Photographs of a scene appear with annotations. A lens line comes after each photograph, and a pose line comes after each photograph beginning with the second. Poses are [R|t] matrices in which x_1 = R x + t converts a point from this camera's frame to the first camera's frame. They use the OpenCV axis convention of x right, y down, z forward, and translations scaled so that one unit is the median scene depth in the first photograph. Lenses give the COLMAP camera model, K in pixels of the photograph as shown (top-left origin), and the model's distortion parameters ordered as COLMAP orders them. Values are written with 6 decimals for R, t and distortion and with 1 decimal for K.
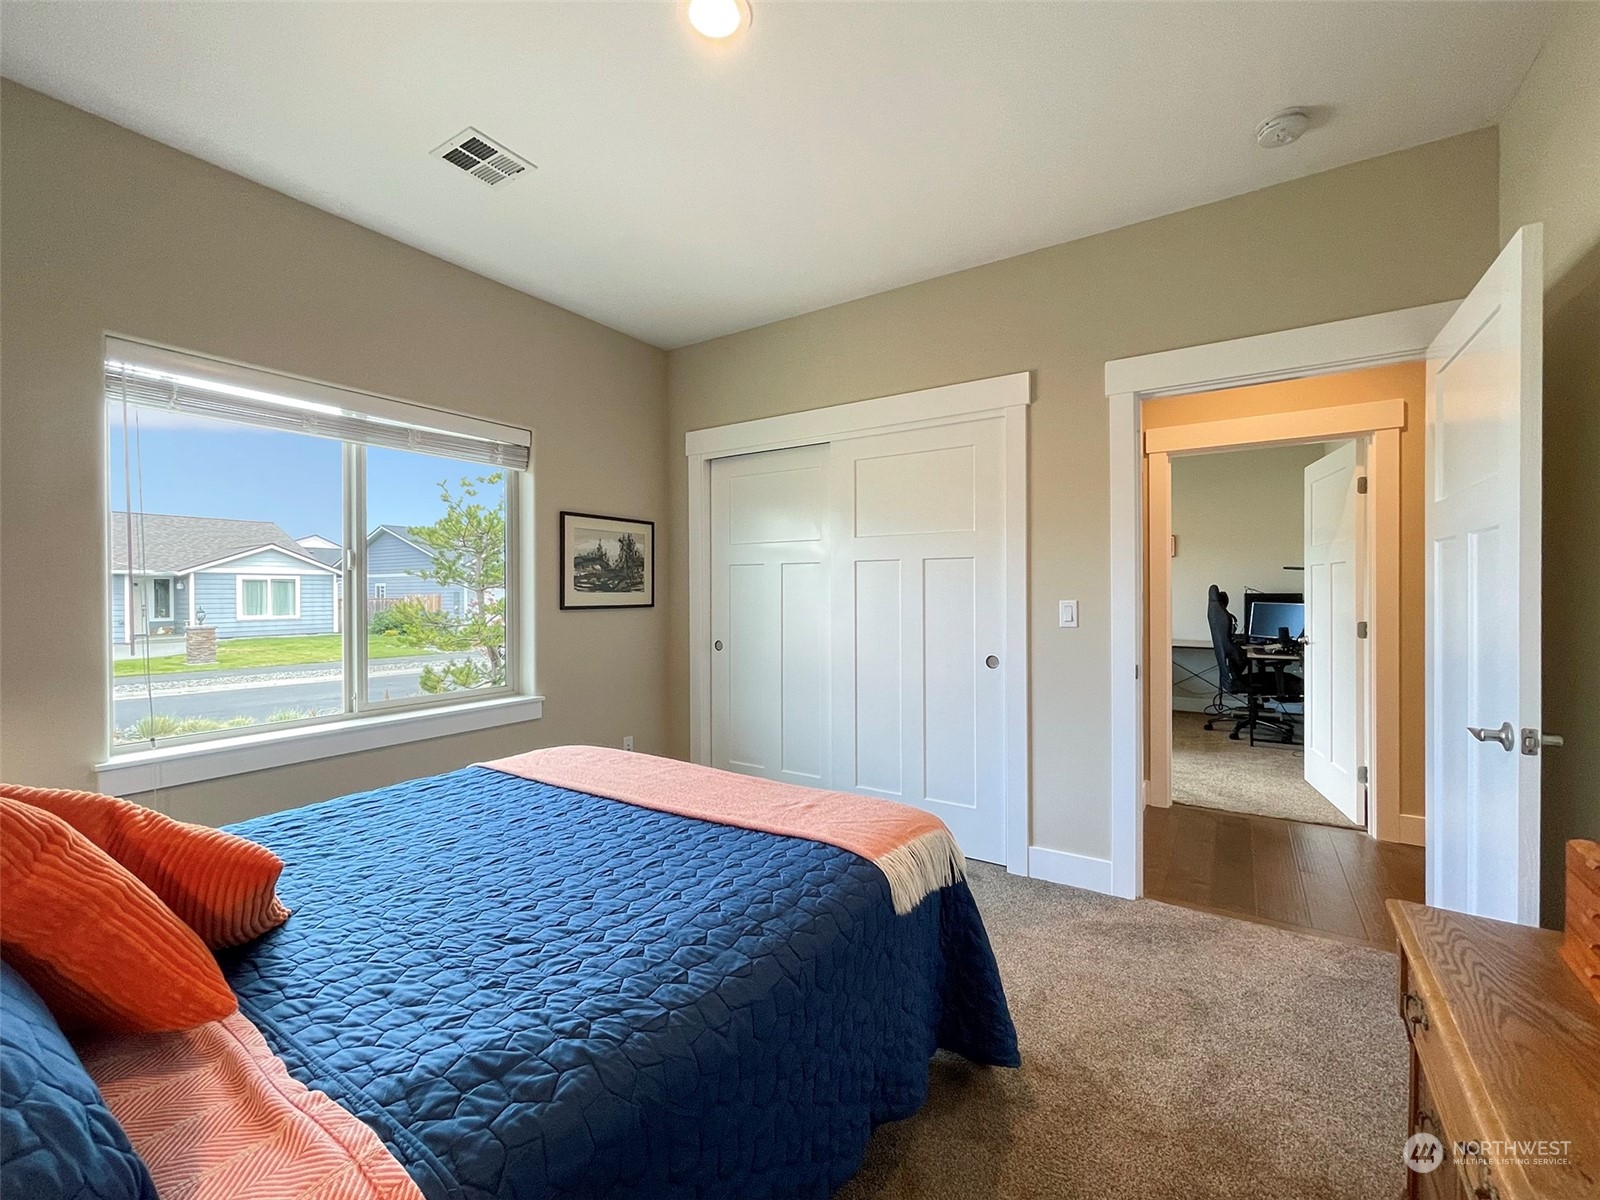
lens RADIAL K [[662.6, 0, 804.6], [0, 662.6, 594.9], [0, 0, 1]] dist [0.007778, -0.002004]
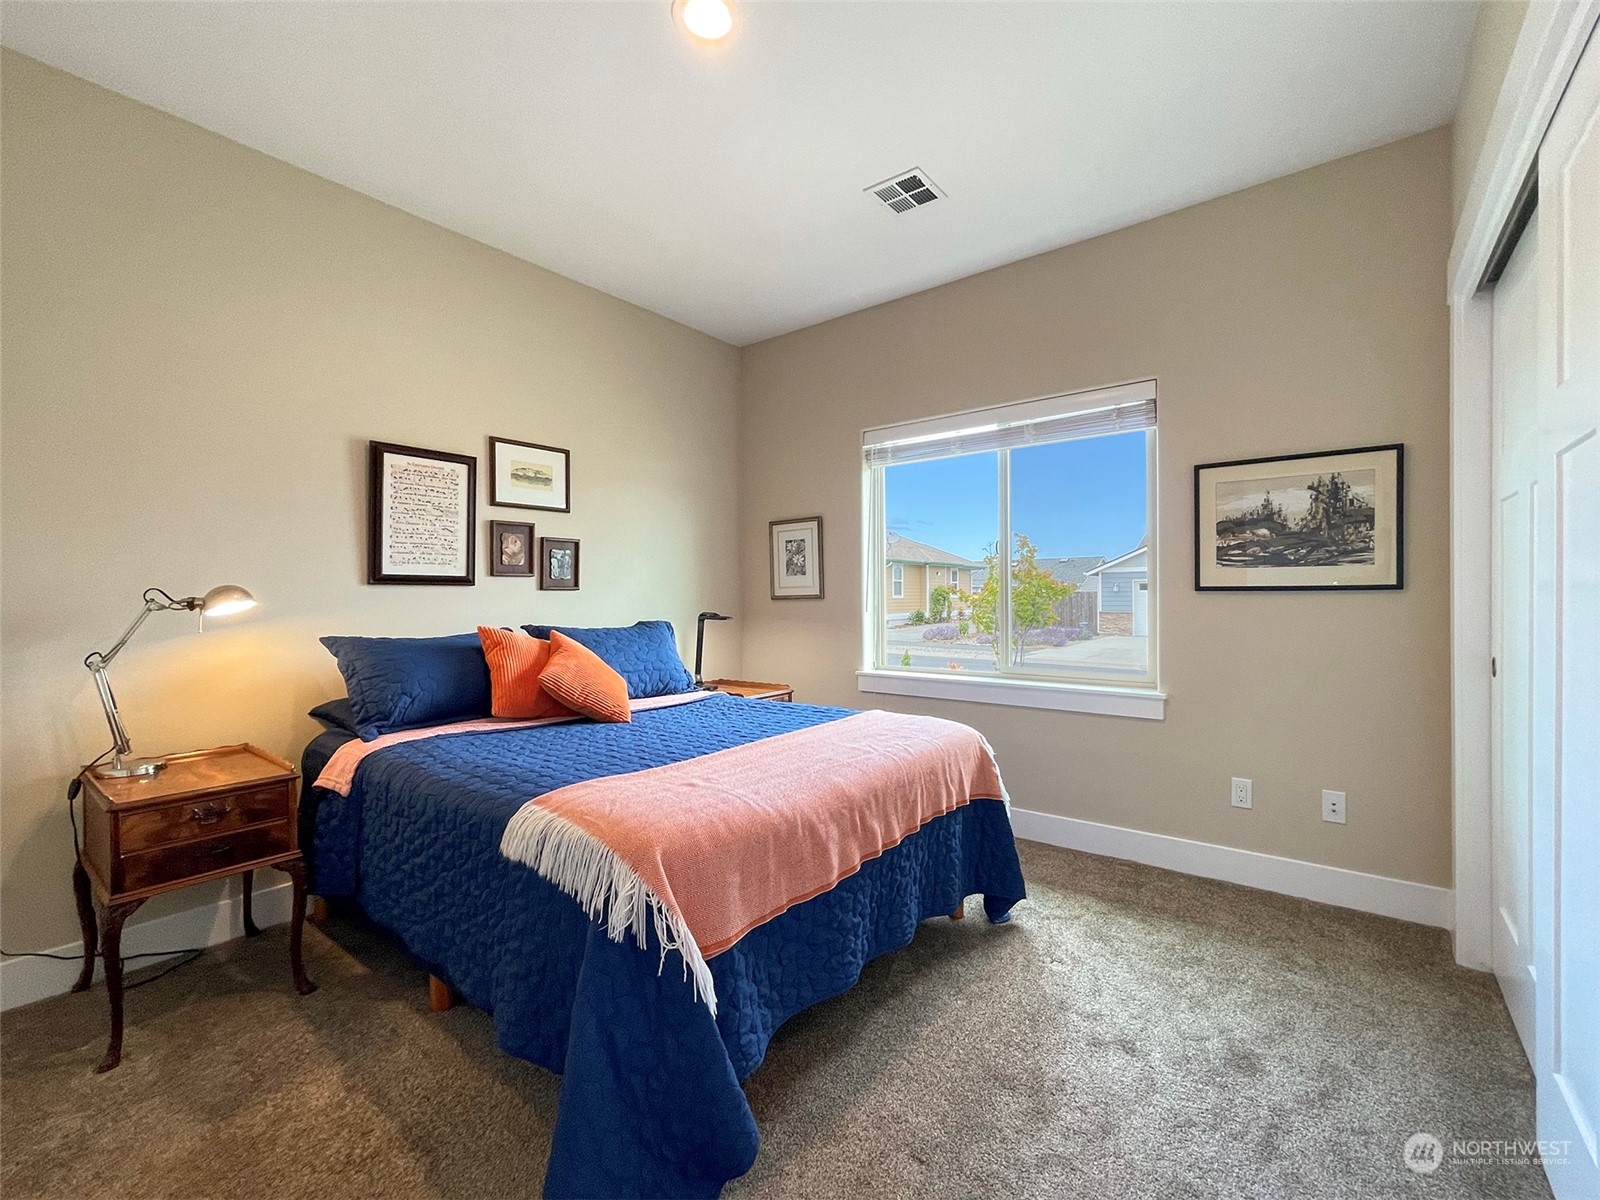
lens RADIAL K [[662.6, 0, 805.8], [0, 662.6, 601.0], [0, 0, 1]] dist [0.007778, -0.002004]
pose [[-0.063934, 0.017834, -0.997795, 0.426701], [0.001505, 0.999841, 0.017774, 0.018768], [0.997953, -0.000365, -0.063951, 0.558723]]
